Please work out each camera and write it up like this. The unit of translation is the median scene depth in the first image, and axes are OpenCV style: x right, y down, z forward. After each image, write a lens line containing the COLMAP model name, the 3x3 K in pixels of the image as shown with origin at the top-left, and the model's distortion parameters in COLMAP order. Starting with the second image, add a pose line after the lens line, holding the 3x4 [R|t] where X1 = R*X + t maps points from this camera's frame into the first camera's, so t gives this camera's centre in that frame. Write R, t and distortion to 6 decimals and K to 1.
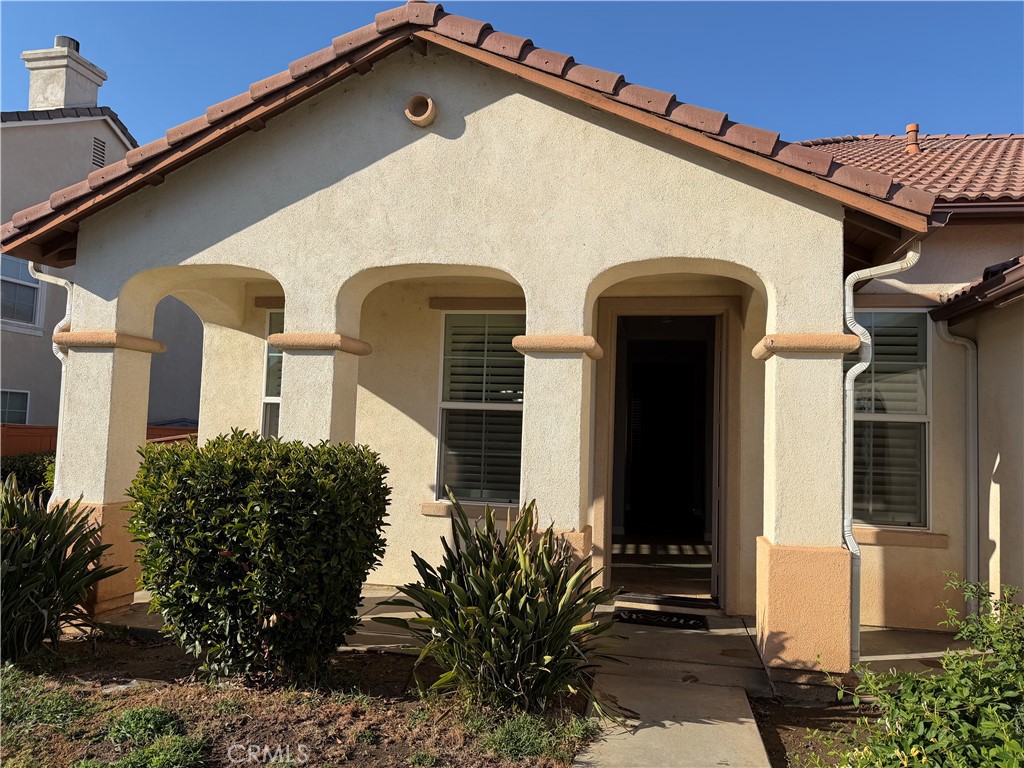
lens RADIAL K [[723.8, 0, 513.2], [0, 723.8, 383.8], [0, 0, 1]] dist [0.034549, -0.014987]
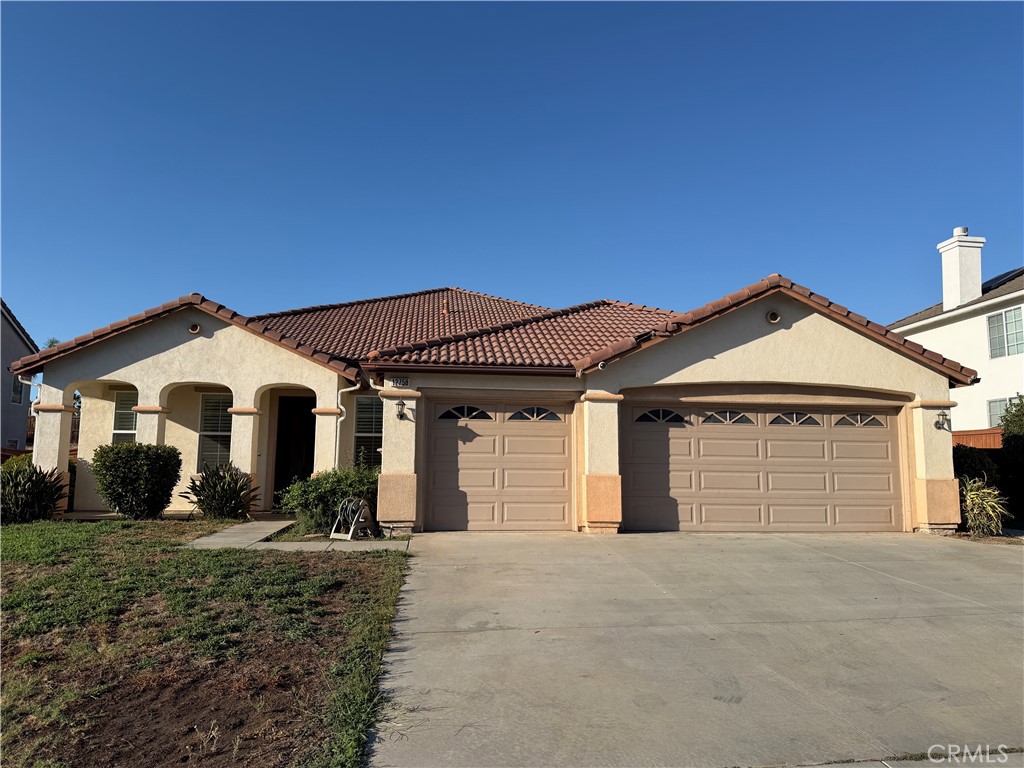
lens RADIAL K [[723.8, 0, 507.6], [0, 723.8, 380.7], [0, 0, 1]] dist [0.034549, -0.014987]
pose [[0.950795, 0.012566, 0.309565, 0.160522], [0.002931, 0.998768, -0.049546, -0.026676], [-0.309807, 0.048016, 0.949586, -2.119139]]
